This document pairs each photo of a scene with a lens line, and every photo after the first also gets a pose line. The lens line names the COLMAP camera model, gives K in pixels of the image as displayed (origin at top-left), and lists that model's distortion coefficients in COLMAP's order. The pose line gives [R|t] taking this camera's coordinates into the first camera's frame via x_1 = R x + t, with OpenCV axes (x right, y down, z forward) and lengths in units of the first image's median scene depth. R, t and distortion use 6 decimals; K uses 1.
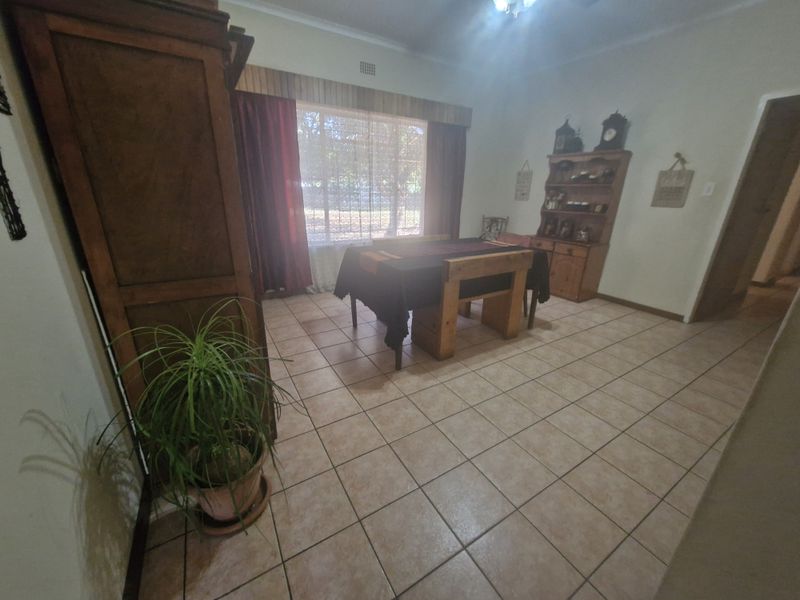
lens RADIAL K [[315.5, 0, 399.4], [0, 315.5, 297.2], [0, 0, 1]] dist [0.003468, -0.000013]
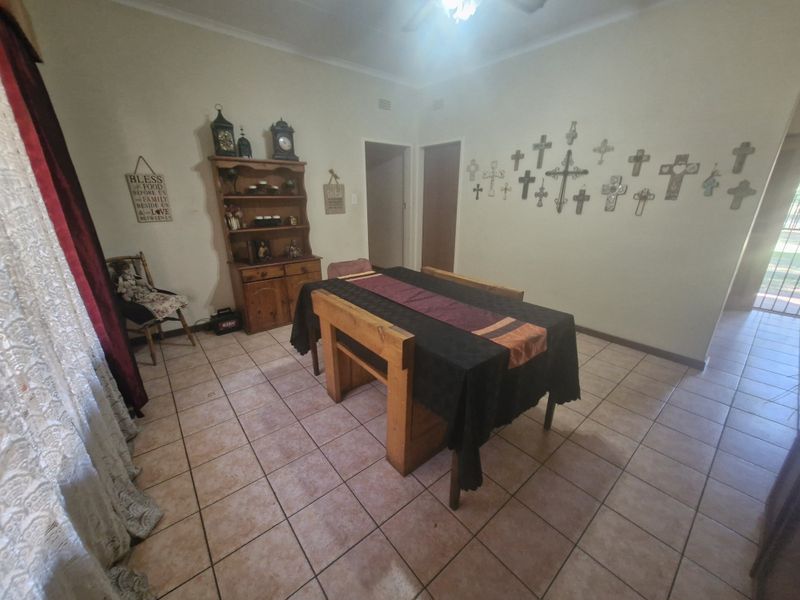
lens RADIAL K [[315.5, 0, 401.9], [0, 315.5, 304.3], [0, 0, 1]] dist [0.003468, -0.000013]
pose [[-0.139600, -0.333537, 0.932344, -0.432929], [0.329272, 0.872346, 0.361375, -0.331695], [-0.933859, 0.357442, -0.011955, 0.886289]]
